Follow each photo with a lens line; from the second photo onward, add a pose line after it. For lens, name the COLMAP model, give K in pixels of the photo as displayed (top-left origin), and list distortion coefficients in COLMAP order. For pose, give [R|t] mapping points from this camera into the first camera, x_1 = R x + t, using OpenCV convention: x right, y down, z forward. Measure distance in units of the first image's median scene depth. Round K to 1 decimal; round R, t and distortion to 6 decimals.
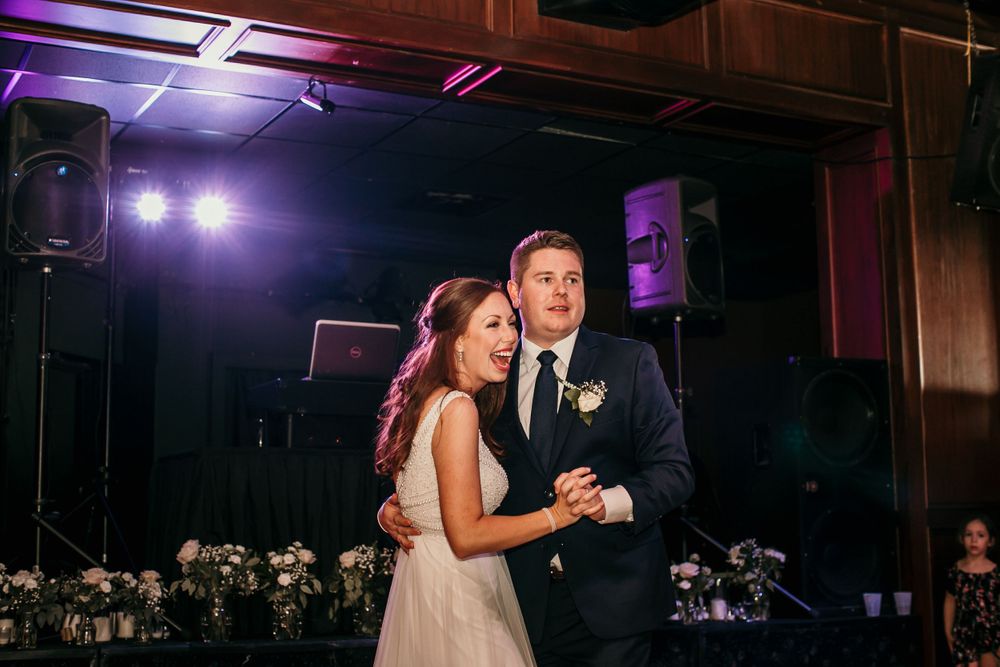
lens RADIAL K [[1485.0, 0, 510.8], [0, 1485.0, 326.7], [0, 0, 1]] dist [-0.107935, 0.000000]
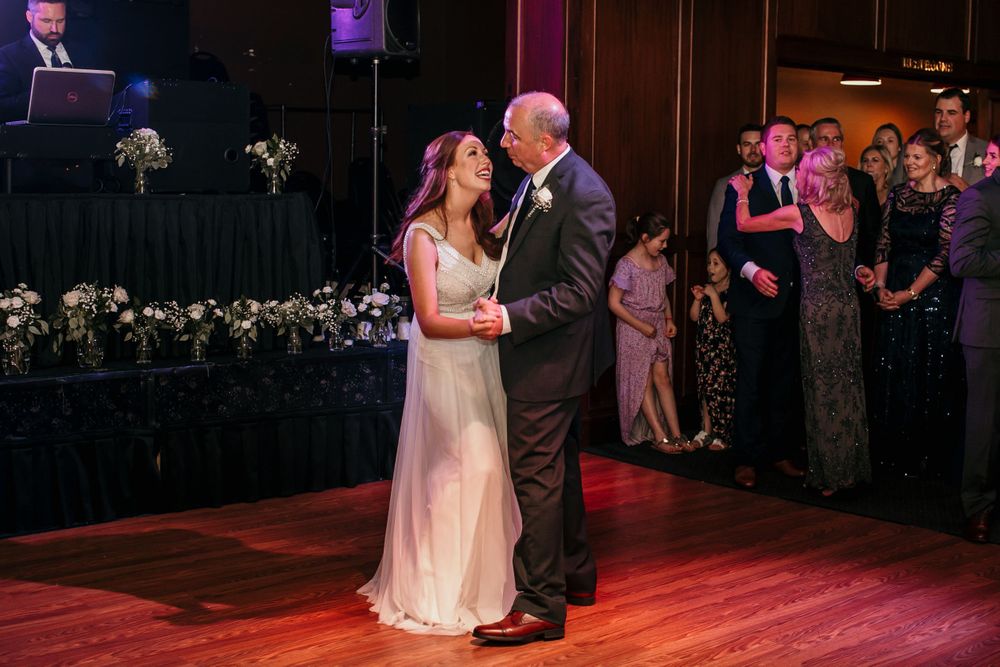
lens RADIAL K [[1485.0, 0, 506.0], [0, 1485.0, 325.9], [0, 0, 1]] dist [-0.107935, 0.000000]
pose [[0.975204, -0.000327, 0.221306, -0.033125], [-0.056015, 0.967072, 0.248262, -0.094719], [-0.214100, -0.254502, 0.943075, -0.076370]]
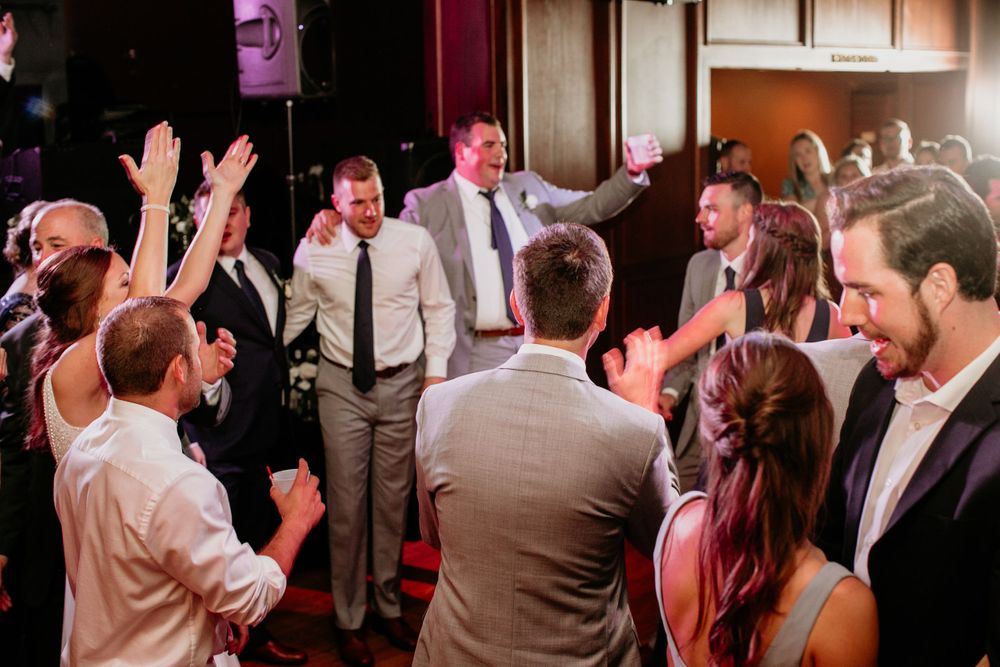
lens RADIAL K [[1485.0, 0, 494.9], [0, 1485.0, 326.9], [0, 0, 1]] dist [-0.107935, 0.000000]
pose [[0.952155, -0.053771, 0.300849, -0.059808], [-0.042028, 0.952010, 0.303169, -0.171490], [-0.302713, -0.301308, 0.904200, 0.045308]]
